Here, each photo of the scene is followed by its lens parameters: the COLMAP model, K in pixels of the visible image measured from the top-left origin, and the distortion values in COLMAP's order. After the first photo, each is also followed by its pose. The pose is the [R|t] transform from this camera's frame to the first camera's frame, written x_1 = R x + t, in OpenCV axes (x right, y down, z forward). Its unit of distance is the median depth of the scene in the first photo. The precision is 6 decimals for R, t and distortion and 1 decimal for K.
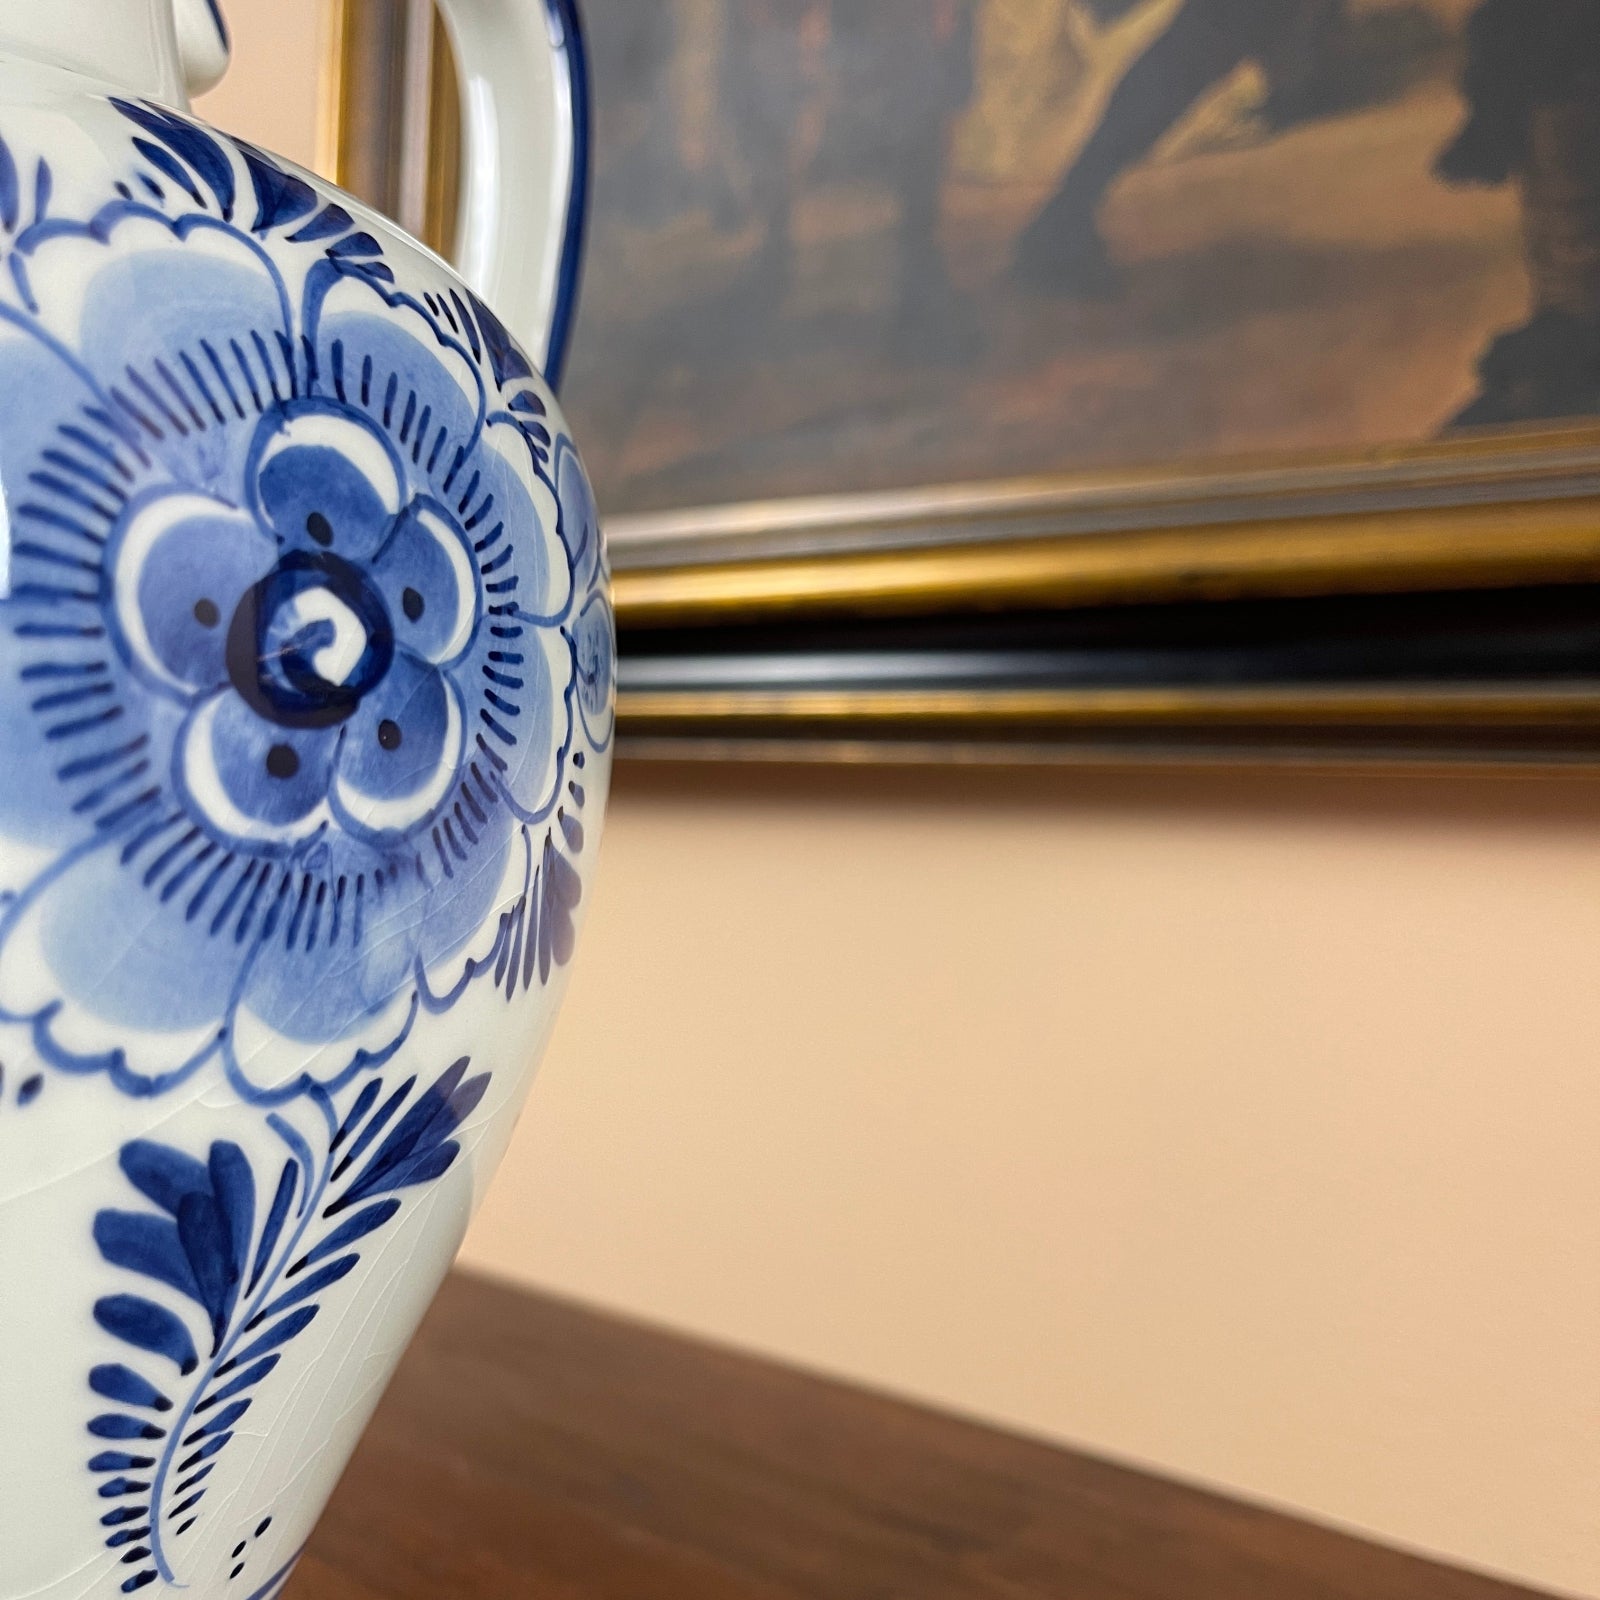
lens RADIAL K [[1716.8, 0, 796.7], [0, 1716.8, 818.5], [0, 0, 1]] dist [0.014939, 0.004078]
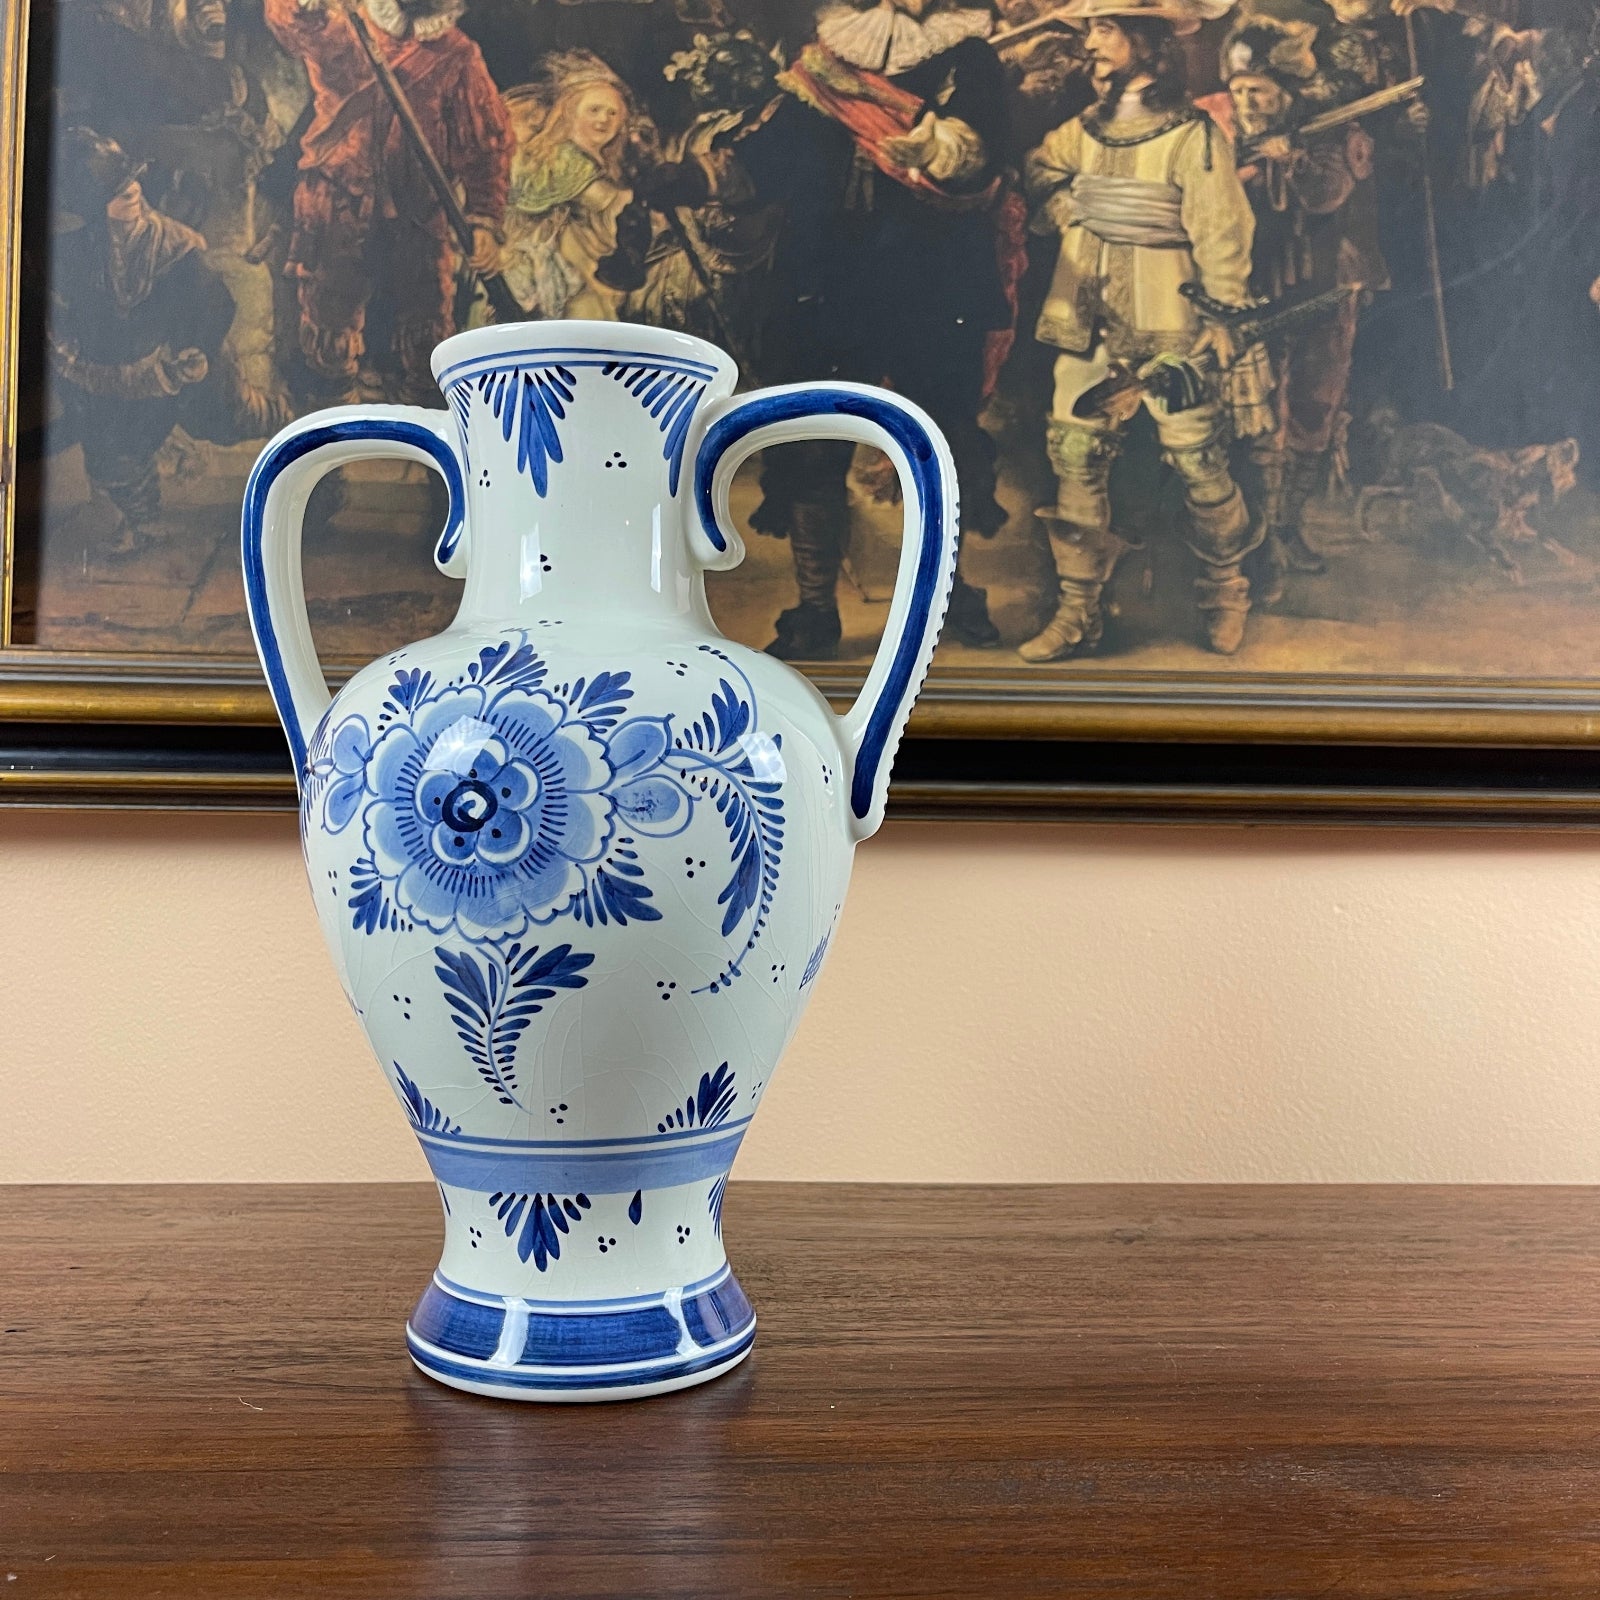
lens RADIAL K [[1732.8, 0, 796.1], [0, 1732.8, 798.0], [0, 0, 1]] dist [0.006780, 0.045401]
pose [[0.398348, -0.028811, -0.916782, 2.967604], [-0.028776, 0.998622, -0.043887, 0.012202], [0.916783, 0.043863, 0.396970, 0.212270]]
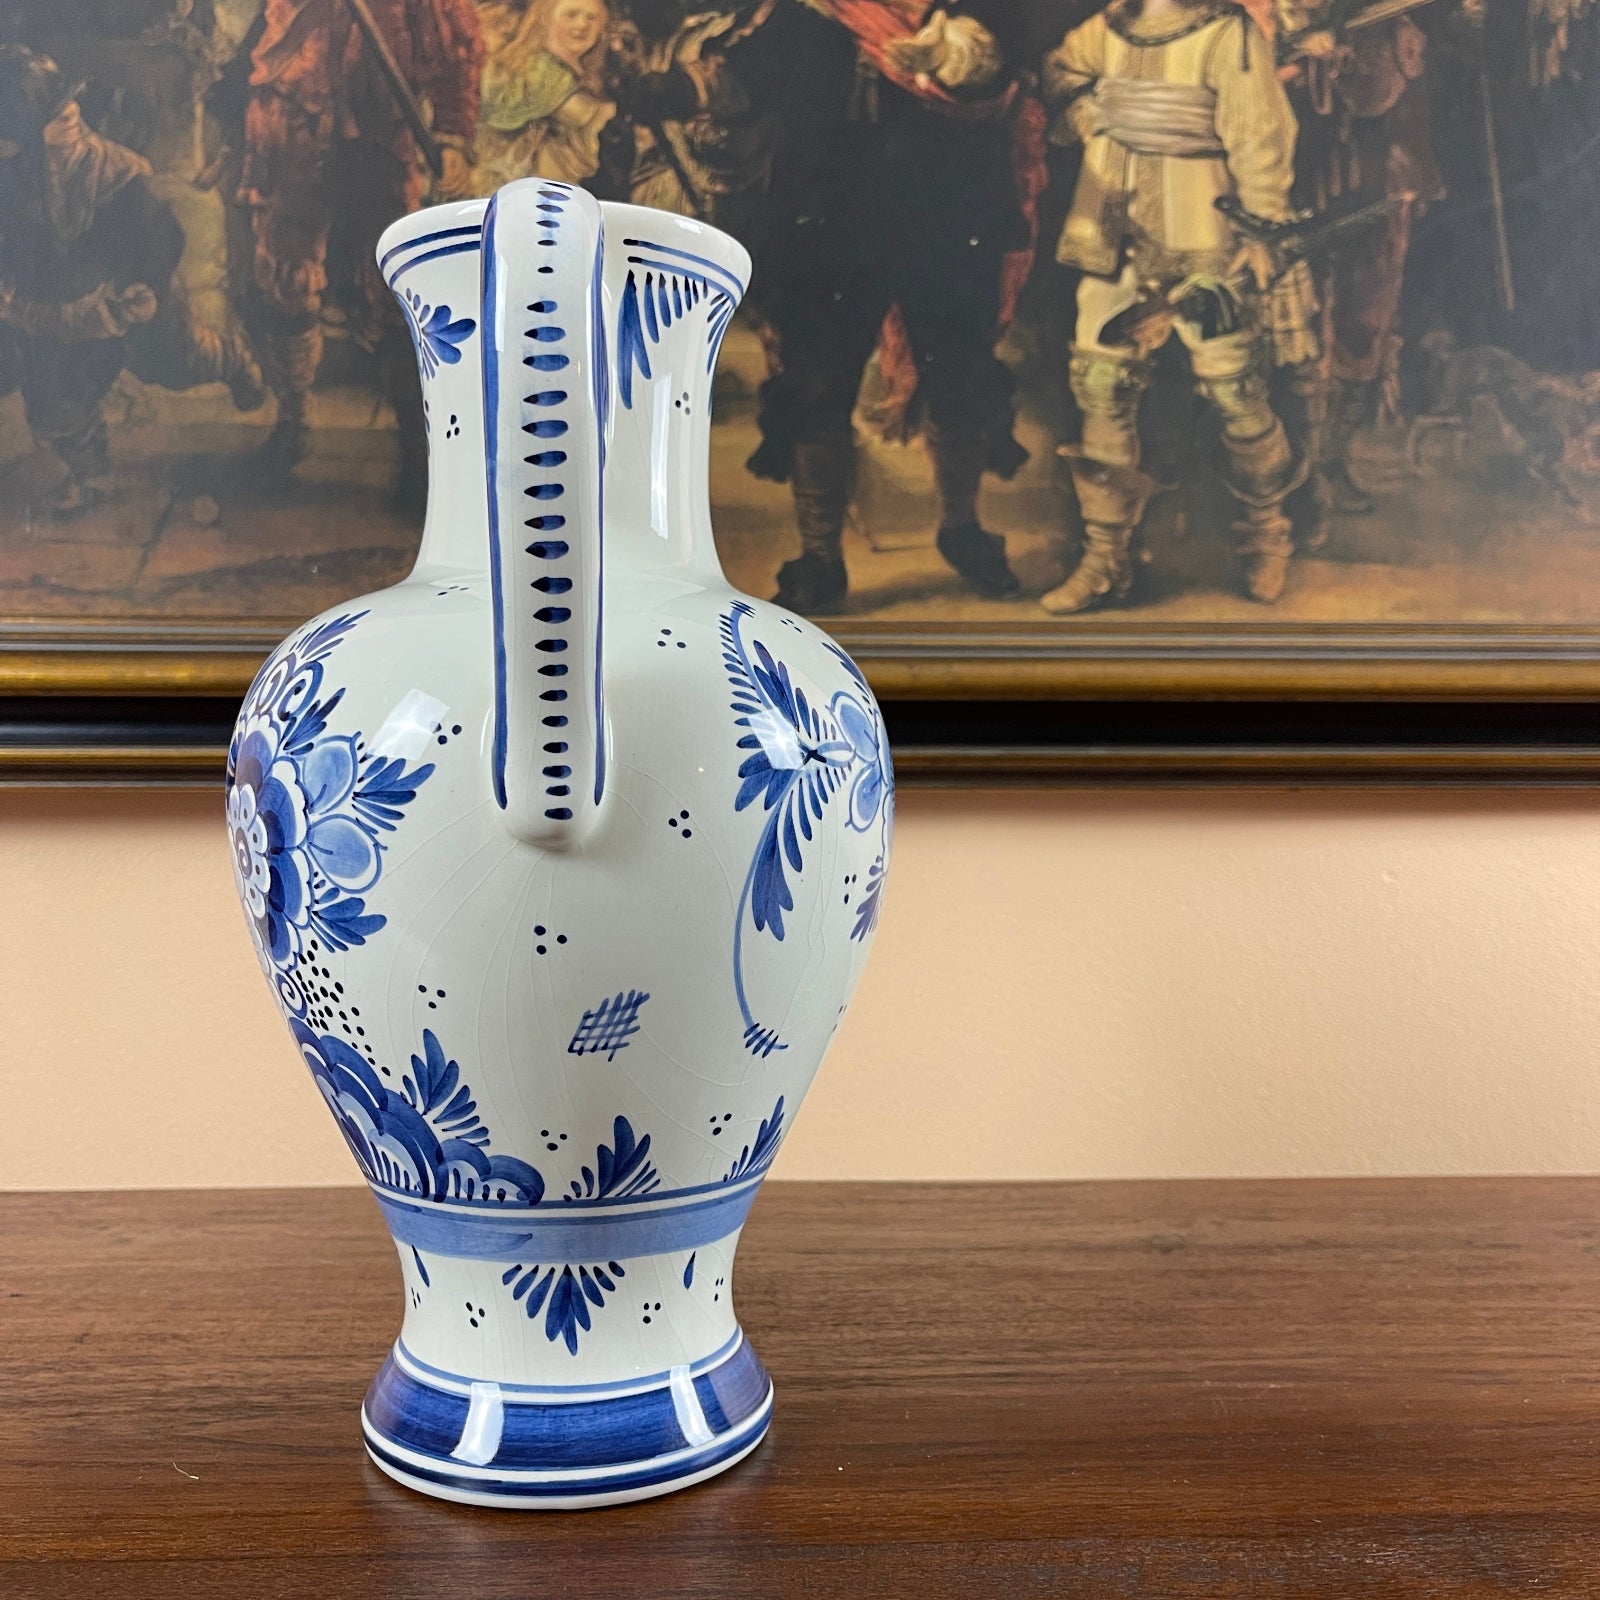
lens RADIAL K [[1726.4, 0, 790.8], [0, 1726.4, 803.1], [0, 0, 1]] dist [0.002786, 0.041089]
pose [[0.385610, -0.001397, -0.922661, 2.732396], [-0.017291, 0.999812, -0.008741, -0.041161], [0.922500, 0.019325, 0.385513, 0.339508]]
